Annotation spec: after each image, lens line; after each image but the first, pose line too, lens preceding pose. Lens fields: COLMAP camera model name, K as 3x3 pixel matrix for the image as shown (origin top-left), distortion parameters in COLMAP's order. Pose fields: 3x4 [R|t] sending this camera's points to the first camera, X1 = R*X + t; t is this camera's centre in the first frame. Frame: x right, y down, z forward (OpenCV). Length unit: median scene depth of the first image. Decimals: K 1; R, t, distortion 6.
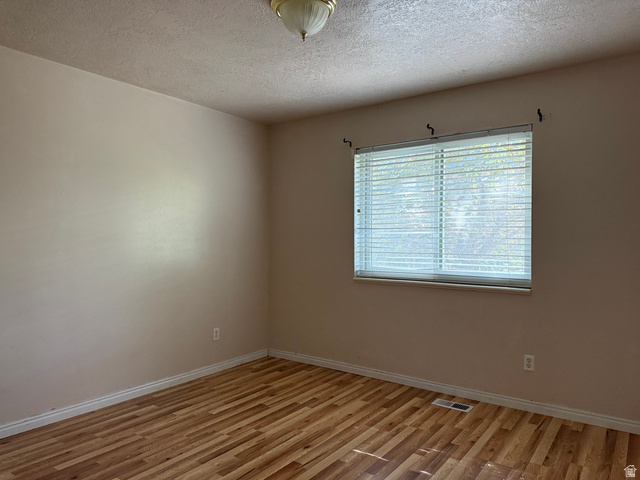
lens RADIAL K [[454.2, 0, 318.3], [0, 454.2, 240.5], [0, 0, 1]] dist [0.016610, -0.035168]
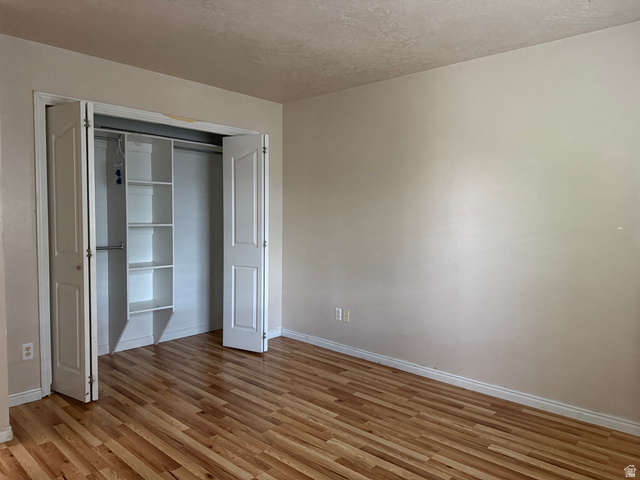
lens RADIAL K [[454.2, 0, 318.7], [0, 454.2, 239.4], [0, 0, 1]] dist [0.016610, -0.035168]
pose [[-0.112188, 0.050296, -0.992413, 0.590655], [-0.022750, 0.998326, 0.053167, -0.009892], [0.993426, 0.028542, -0.110856, 0.838013]]
